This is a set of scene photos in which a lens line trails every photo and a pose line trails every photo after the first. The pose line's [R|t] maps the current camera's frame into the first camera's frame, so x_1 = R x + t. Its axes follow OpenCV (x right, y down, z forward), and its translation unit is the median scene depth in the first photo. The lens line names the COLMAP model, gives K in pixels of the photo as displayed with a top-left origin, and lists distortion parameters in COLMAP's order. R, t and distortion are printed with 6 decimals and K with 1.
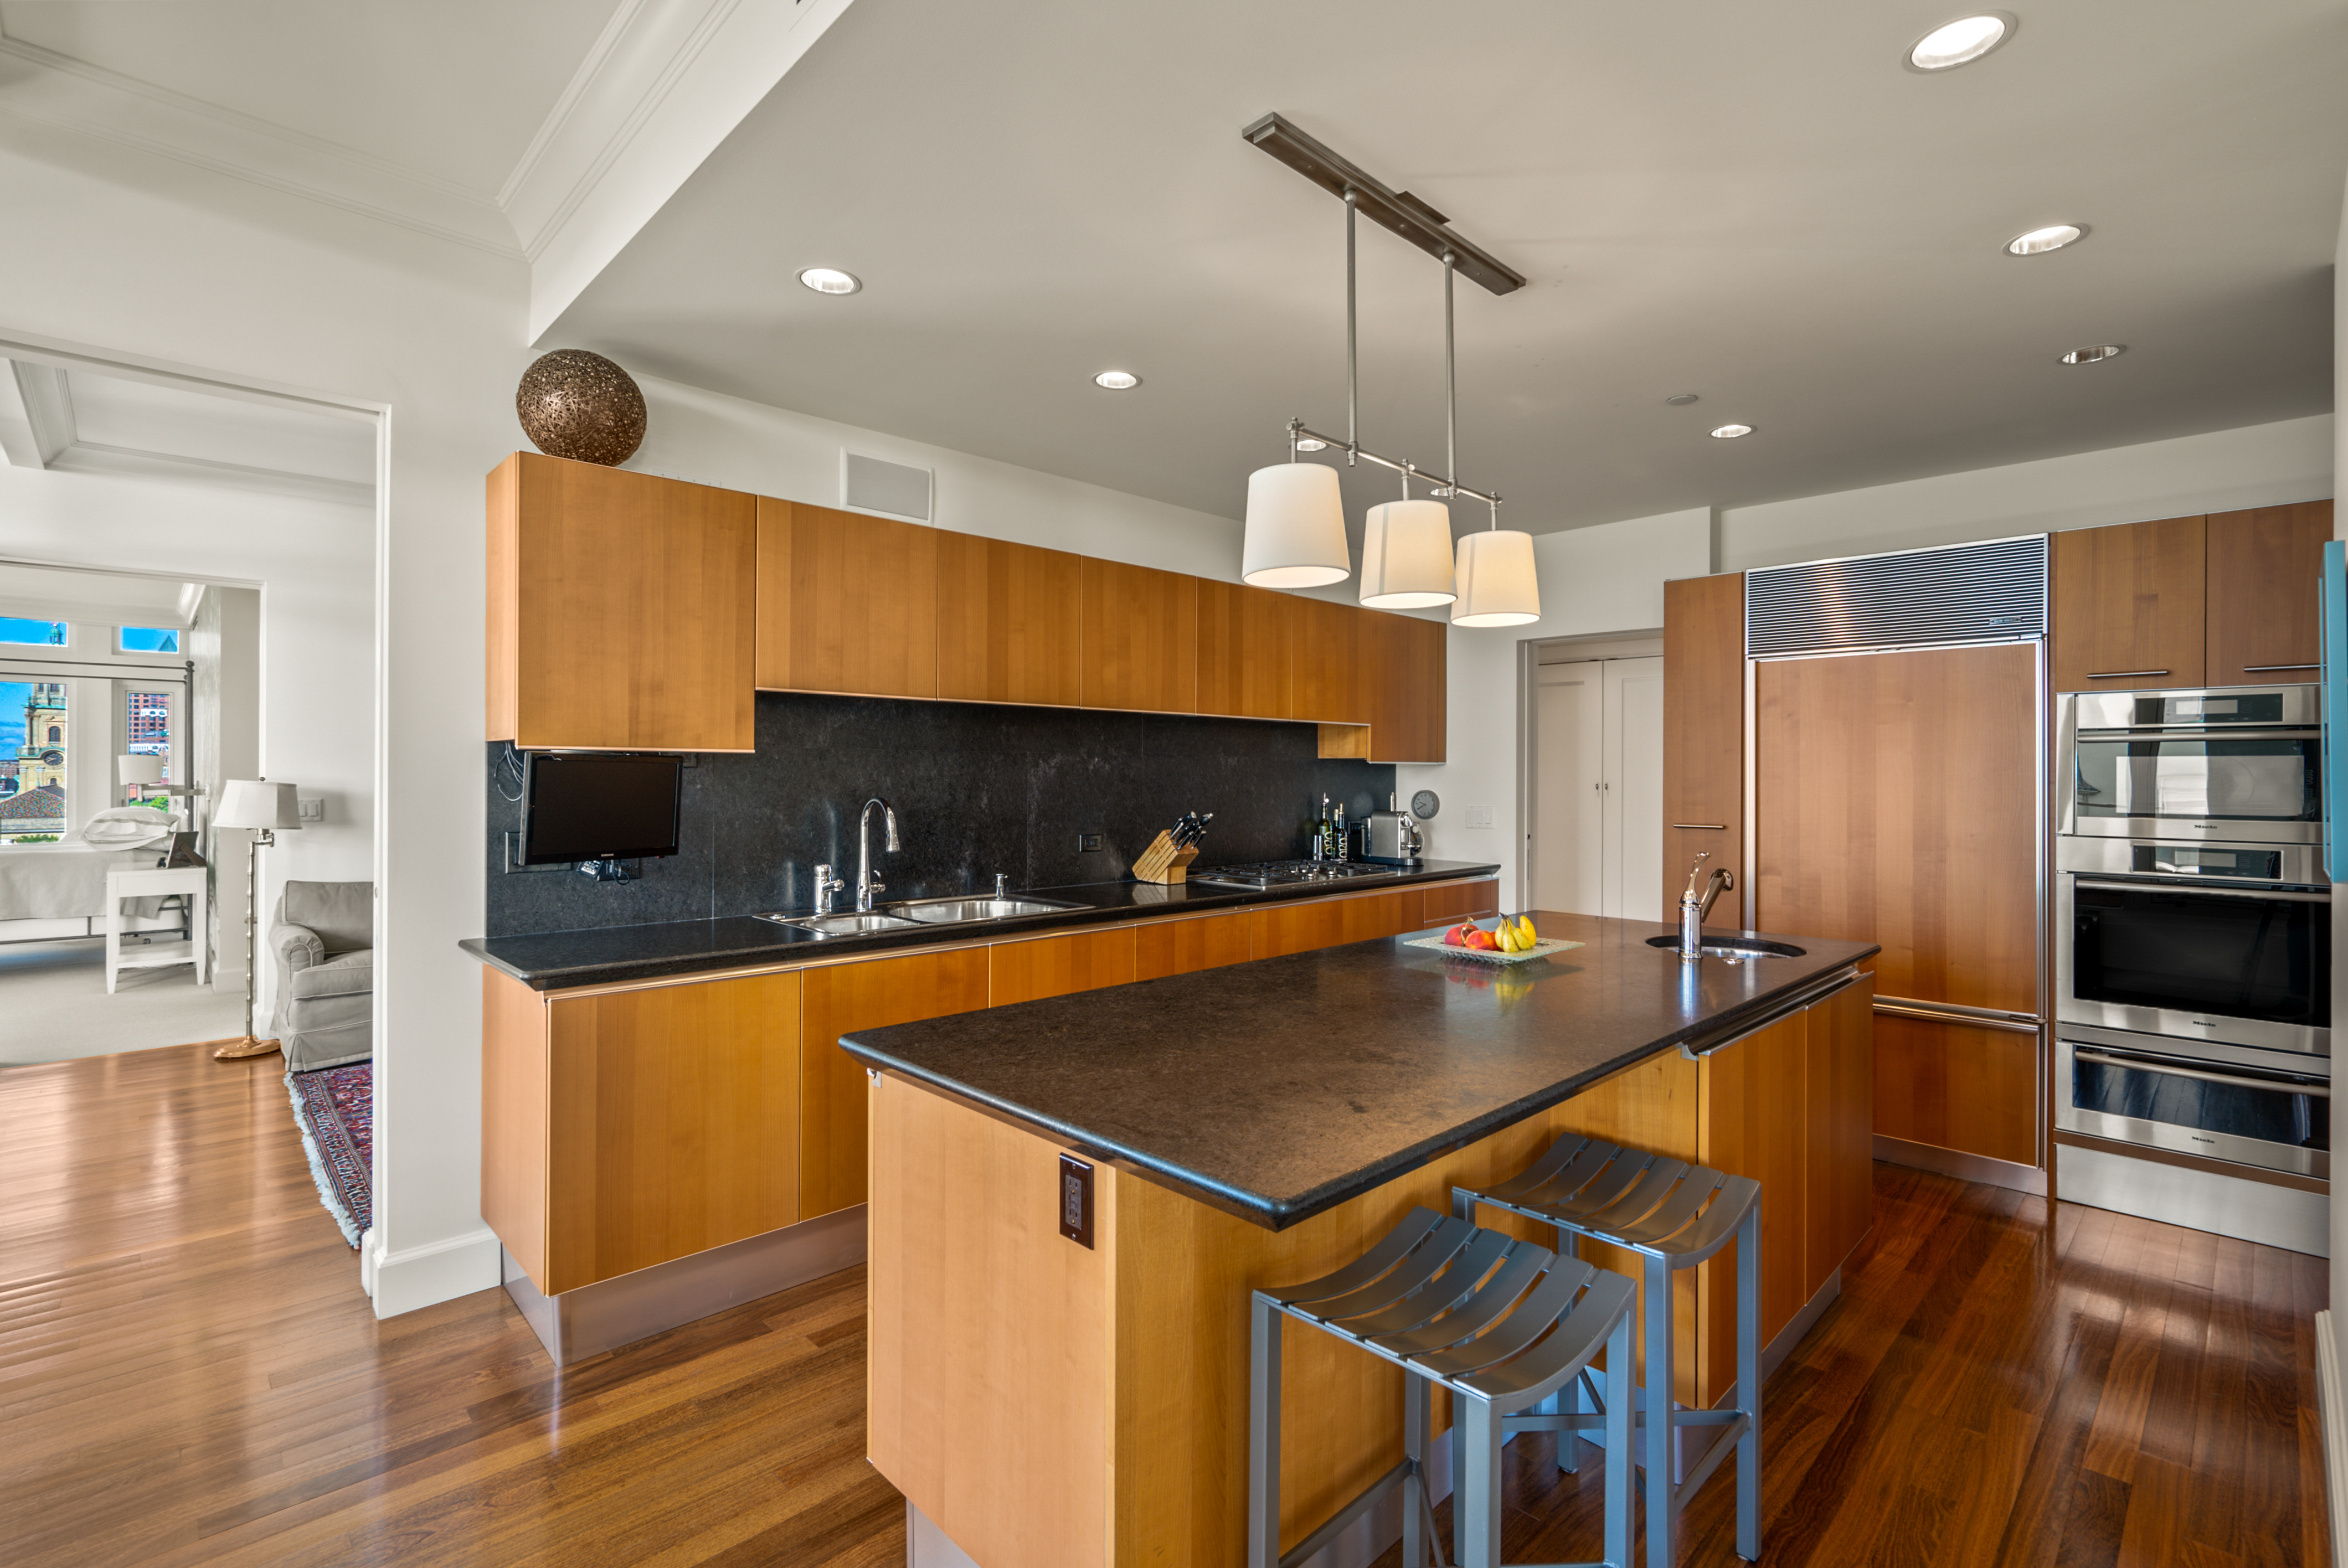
lens RADIAL K [[1067.4, 0, 1172.8], [0, 1067.4, 768.0], [0, 0, 1]] dist [-0.001488, -0.000372]
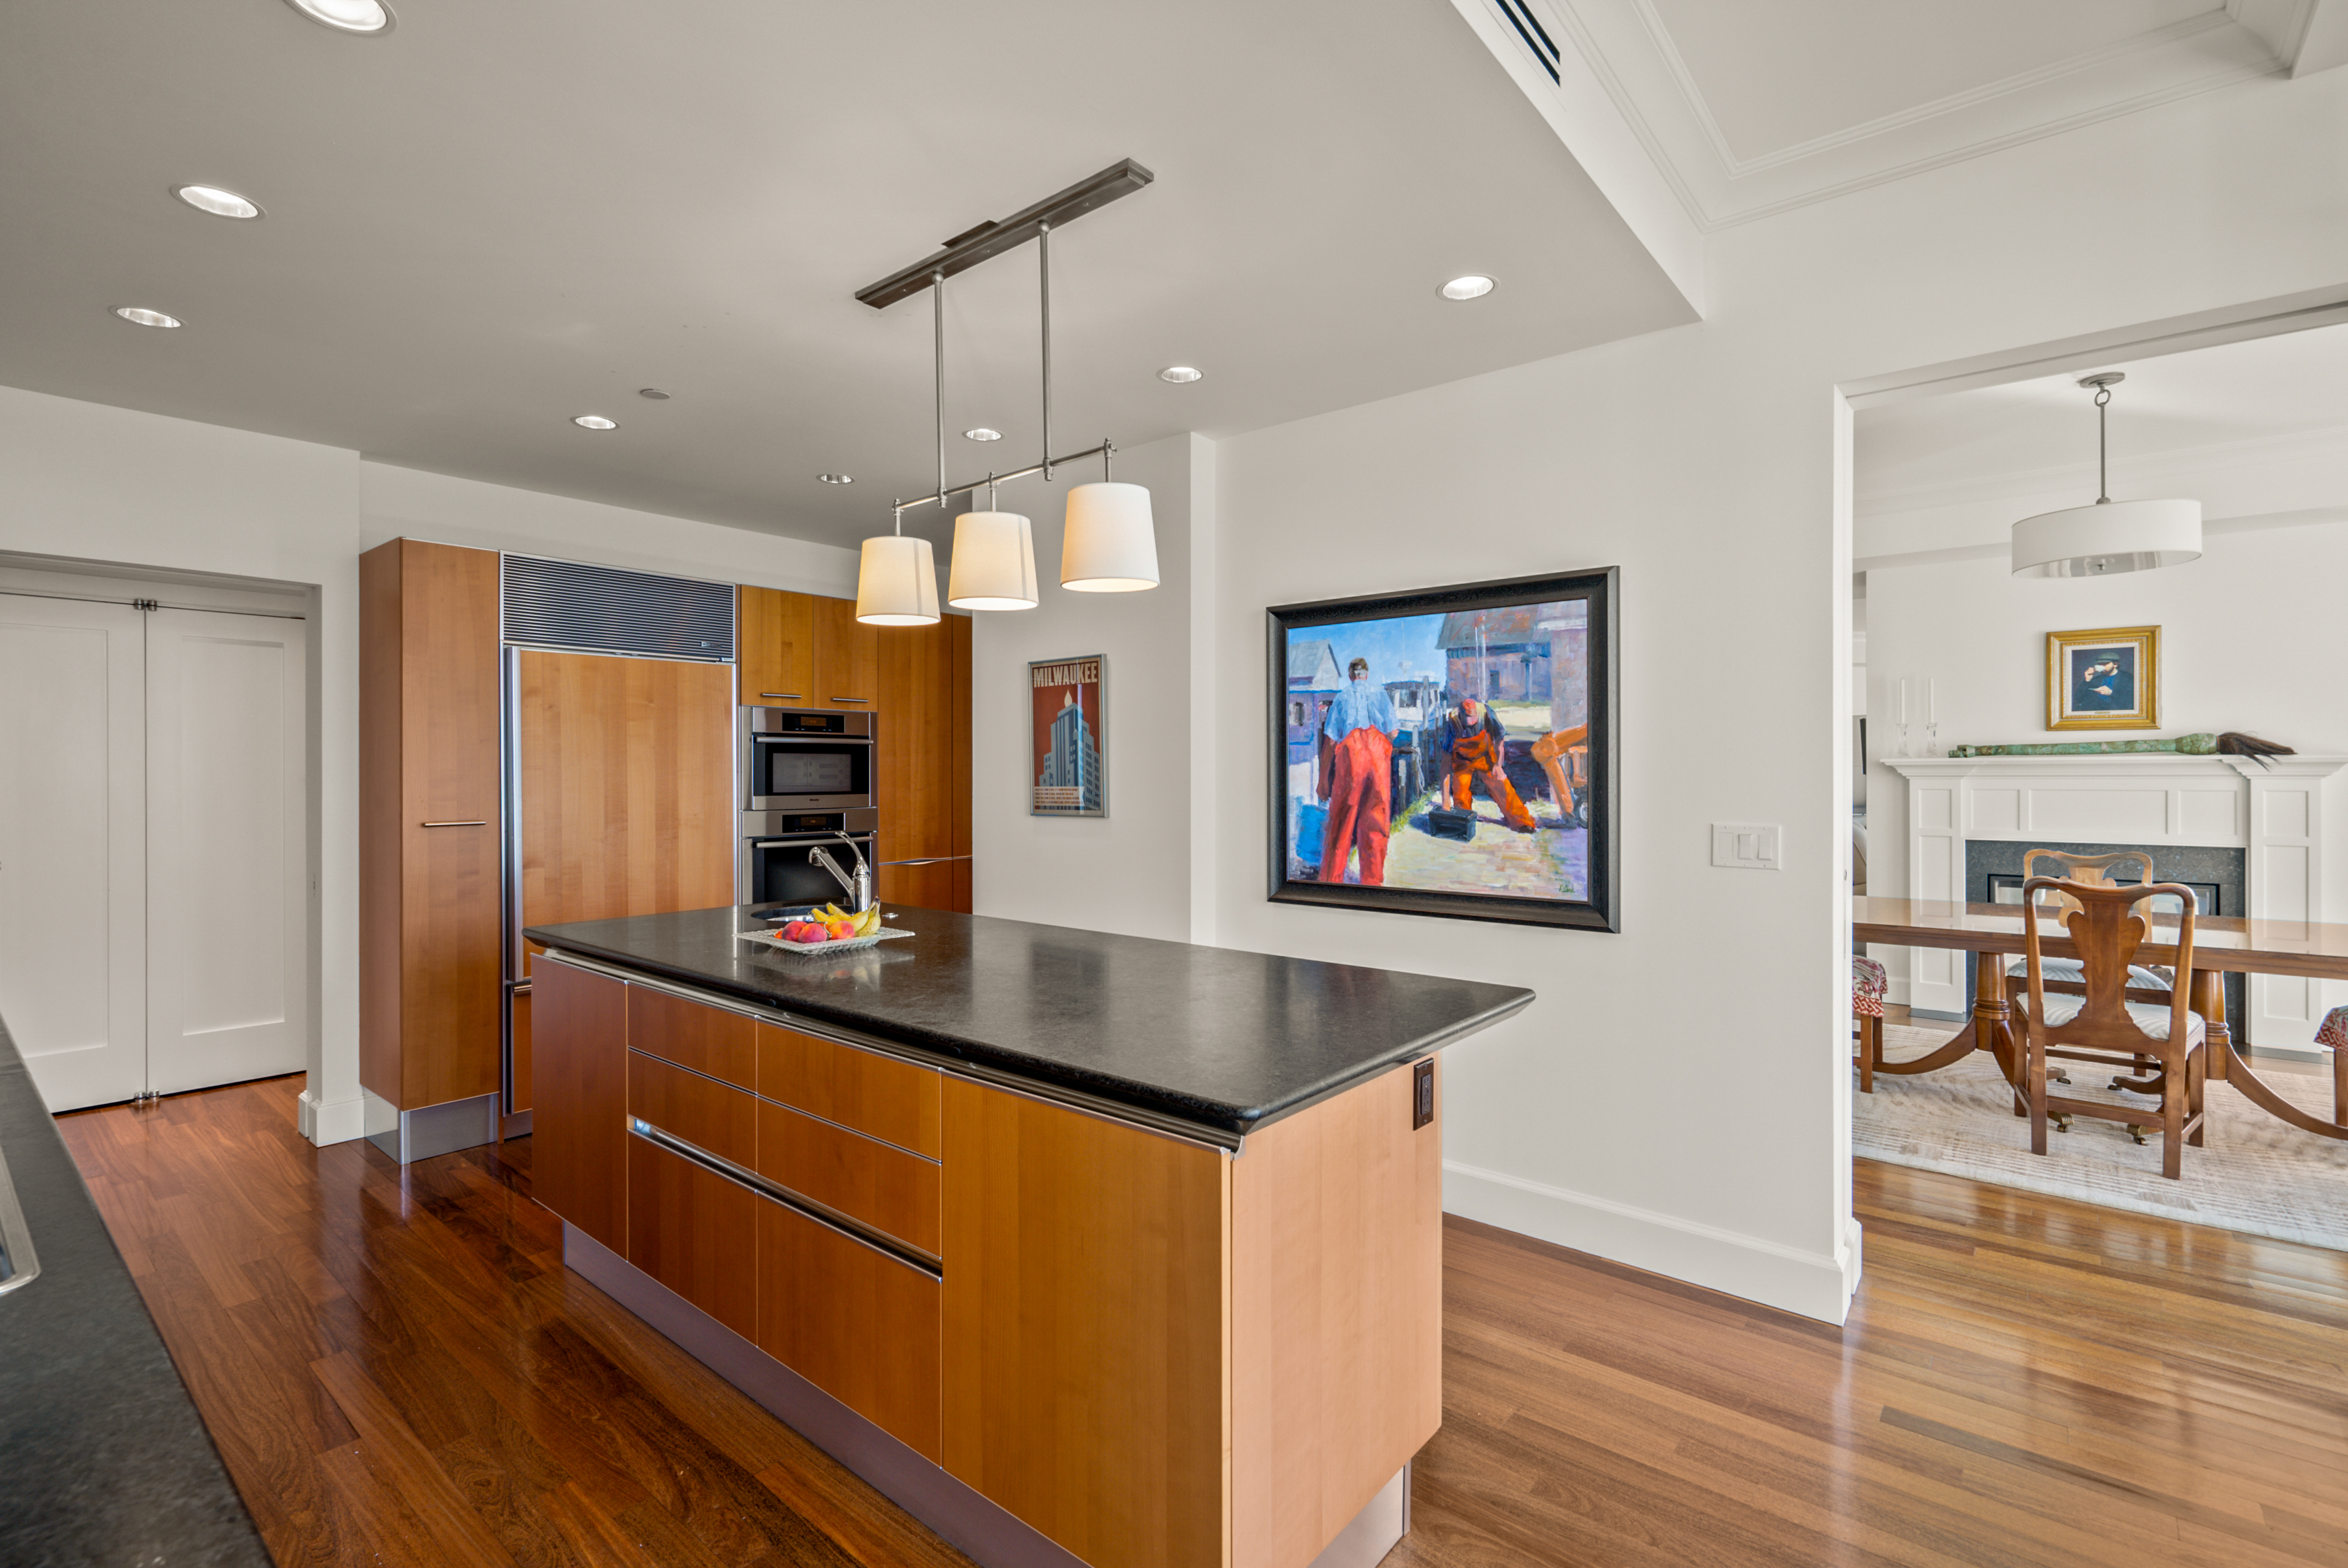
lens RADIAL K [[1067.4, 0, 1172.8], [0, 1067.4, 768.0], [0, 0, 1]] dist [-0.001488, -0.000372]
pose [[-0.108328, -0.002429, 0.994112, -0.575709], [-0.005269, 0.999984, 0.001870, 0.003614], [-0.994101, -0.005035, -0.108339, 0.618262]]
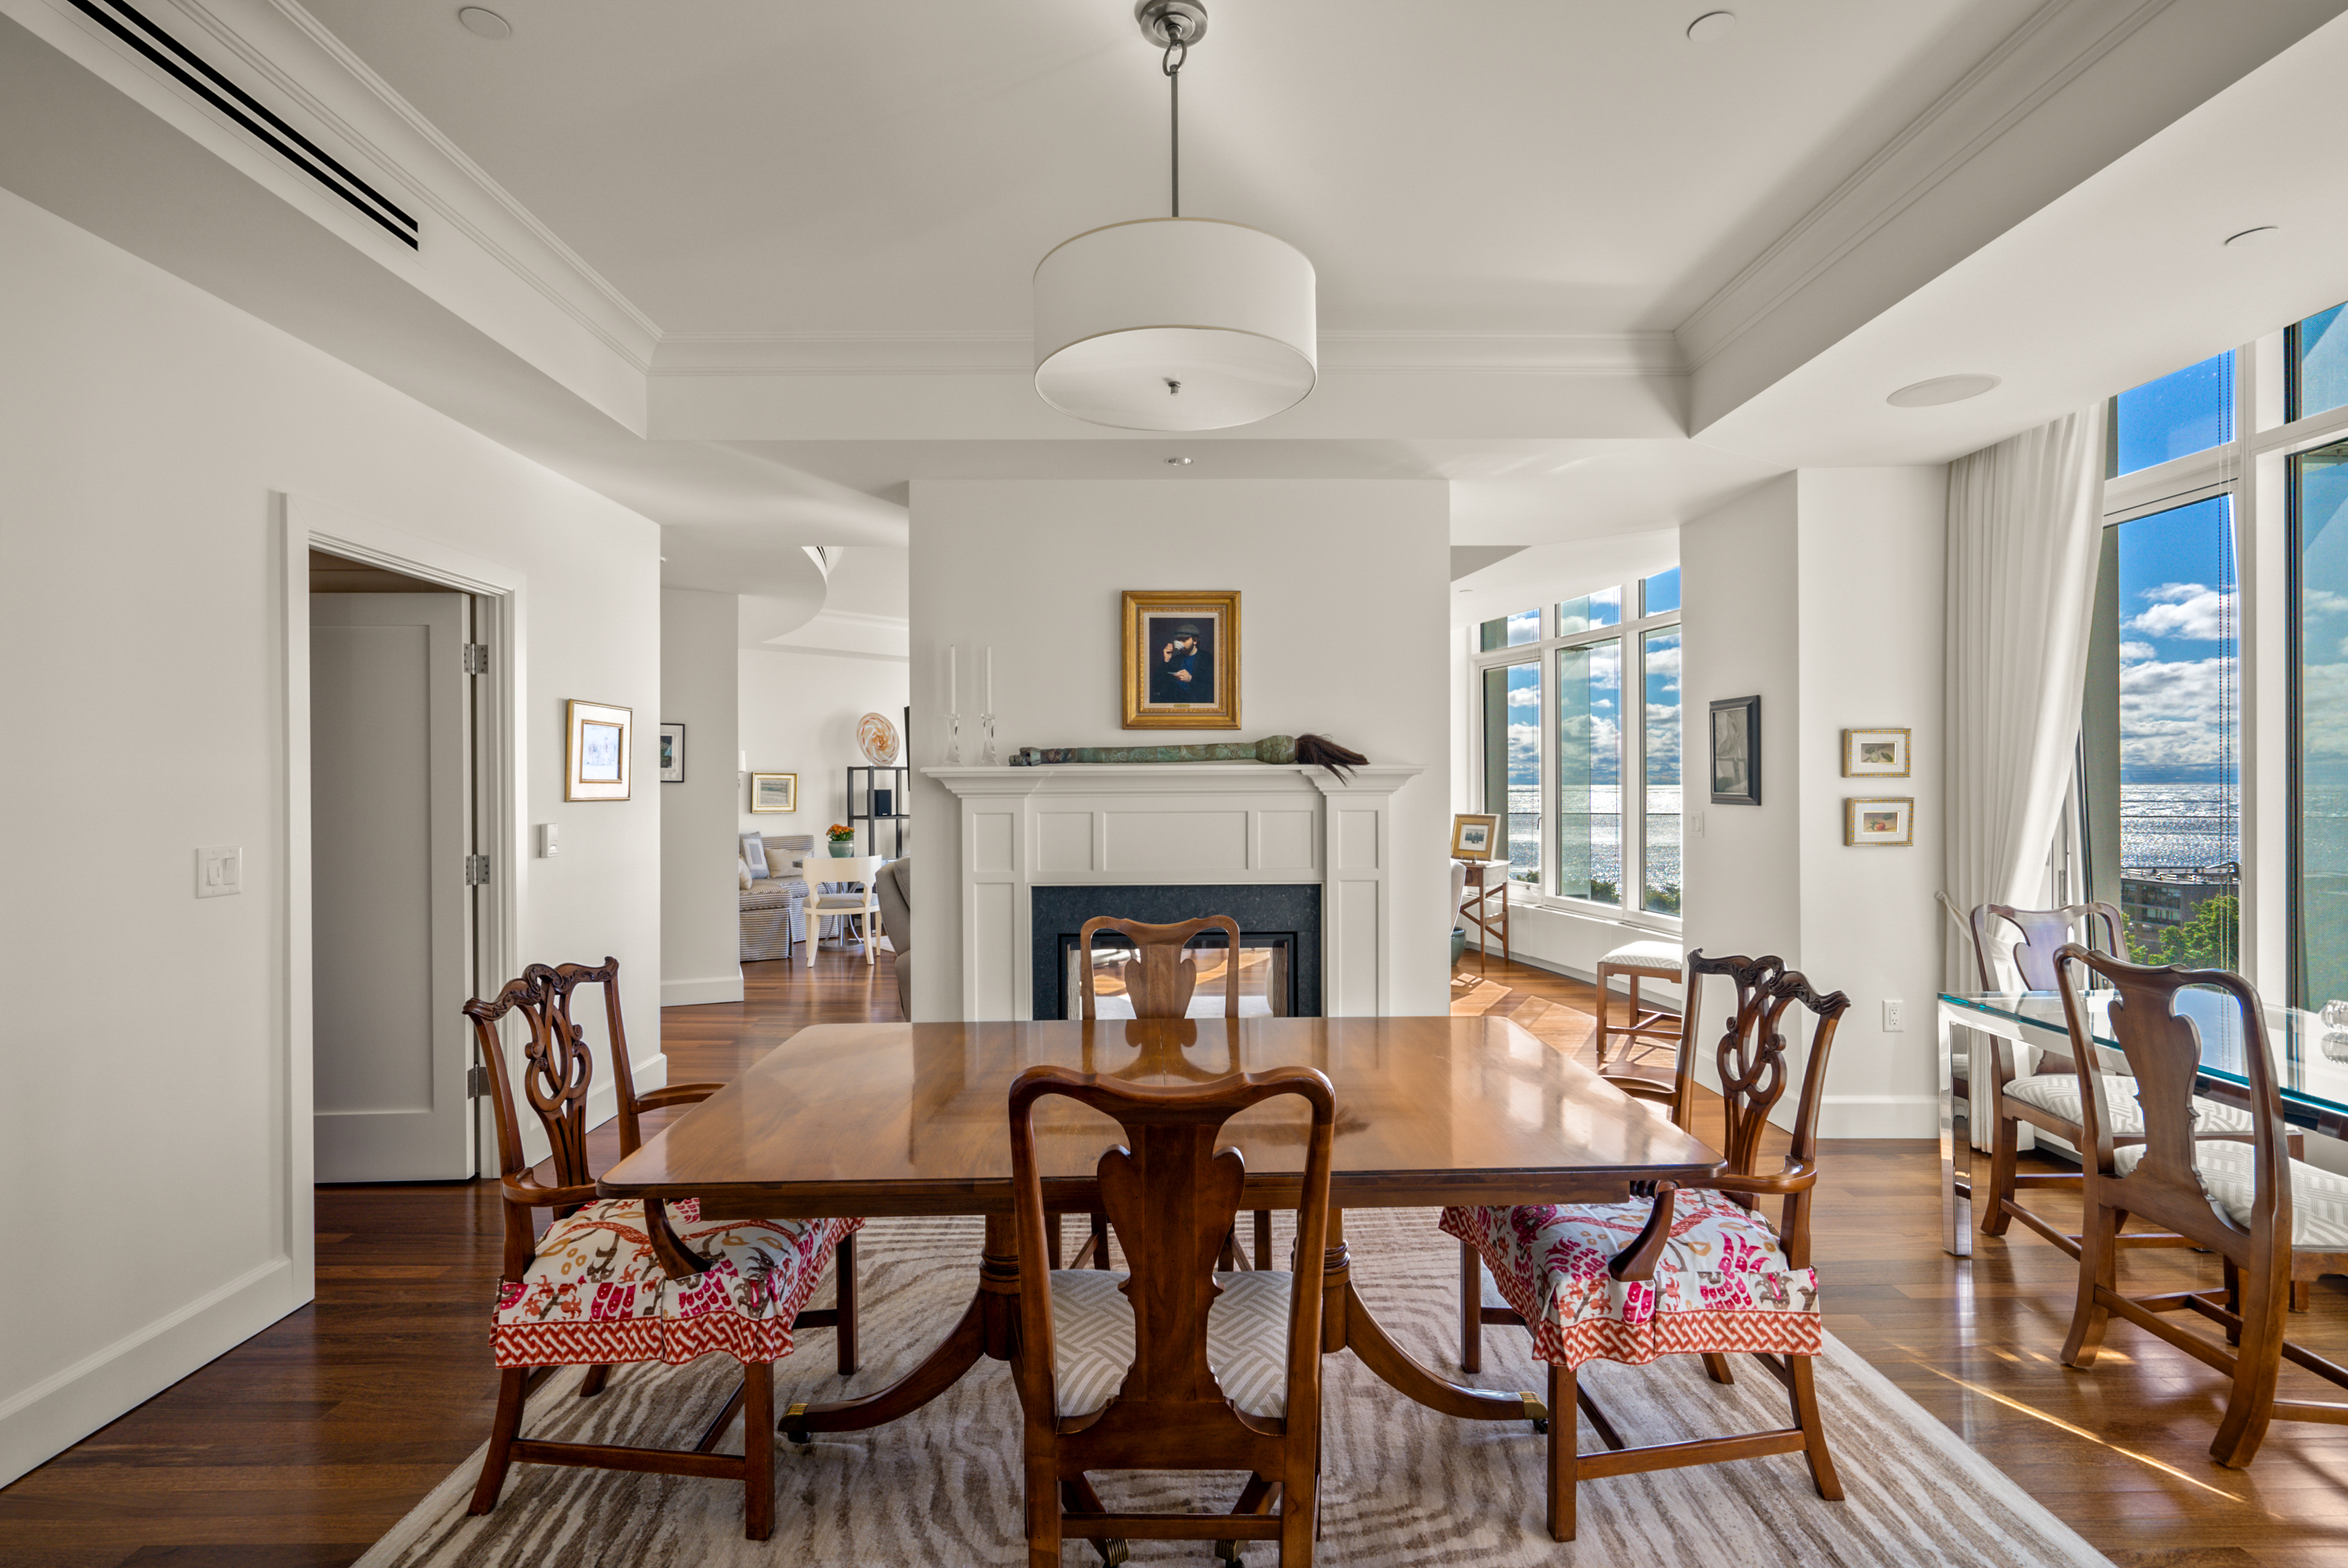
lens RADIAL K [[1067.4, 0, 1172.8], [0, 1067.4, 768.0], [0, 0, 1]] dist [-0.001488, -0.000372]
pose [[-0.723580, 0.004709, 0.690224, -0.351048], [-0.005453, 0.999907, -0.012539, 0.002072], [-0.690219, -0.012836, -0.723487, 0.369674]]
